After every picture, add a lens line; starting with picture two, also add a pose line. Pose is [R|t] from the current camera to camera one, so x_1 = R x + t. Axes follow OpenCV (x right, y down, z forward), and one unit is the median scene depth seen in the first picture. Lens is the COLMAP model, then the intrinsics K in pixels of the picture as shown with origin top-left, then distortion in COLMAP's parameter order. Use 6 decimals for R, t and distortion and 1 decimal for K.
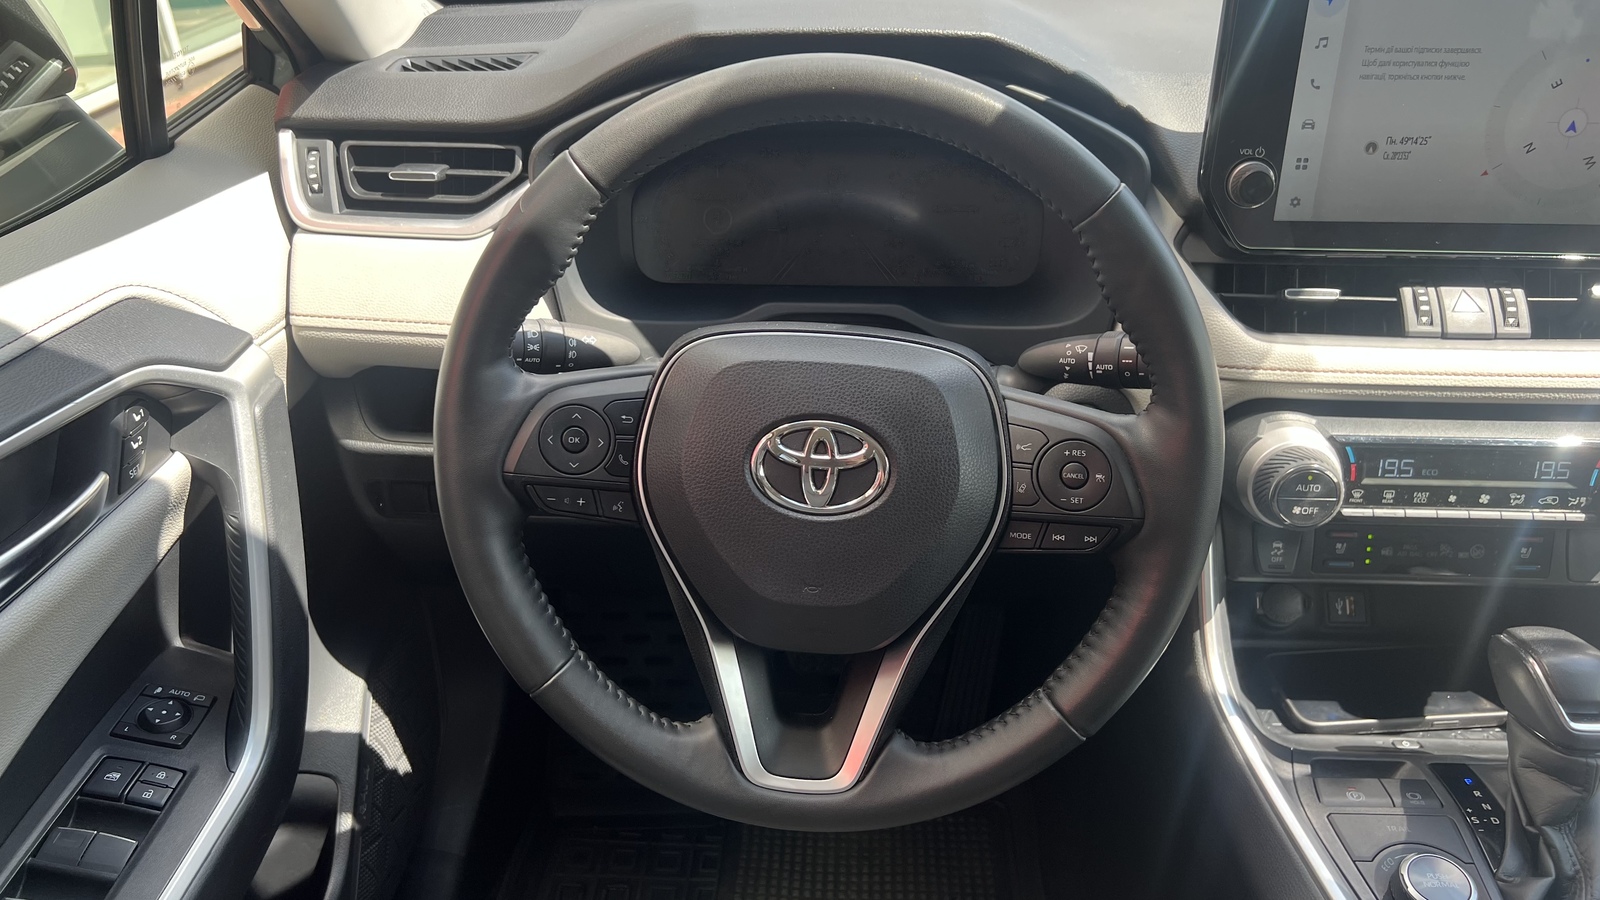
lens RADIAL K [[1236.9, 0, 801.2], [0, 1236.9, 433.6], [0, 0, 1]] dist [0.052811, -0.118058]
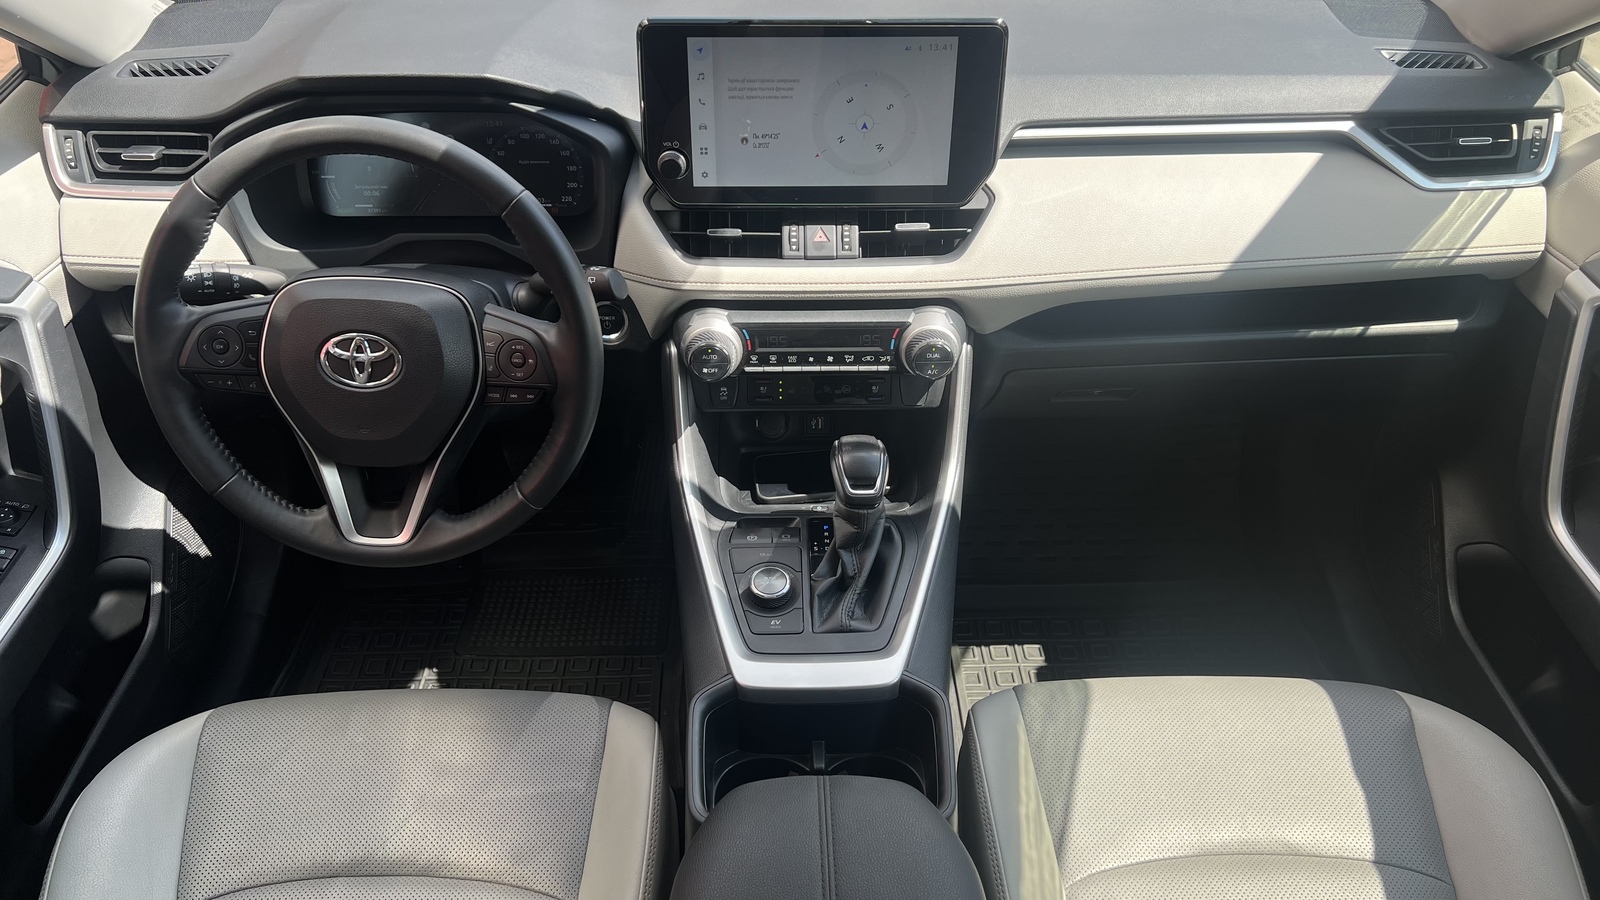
lens RADIAL K [[1221.3, 0, 800.0], [0, 1221.3, 450.0], [0, 0, 1]] dist [0.047142, -0.051189]
pose [[0.998647, -0.031102, 0.041687, 0.438251], [0.023948, 0.986452, 0.162293, -0.090140], [-0.046170, -0.161075, 0.985862, -0.587003]]
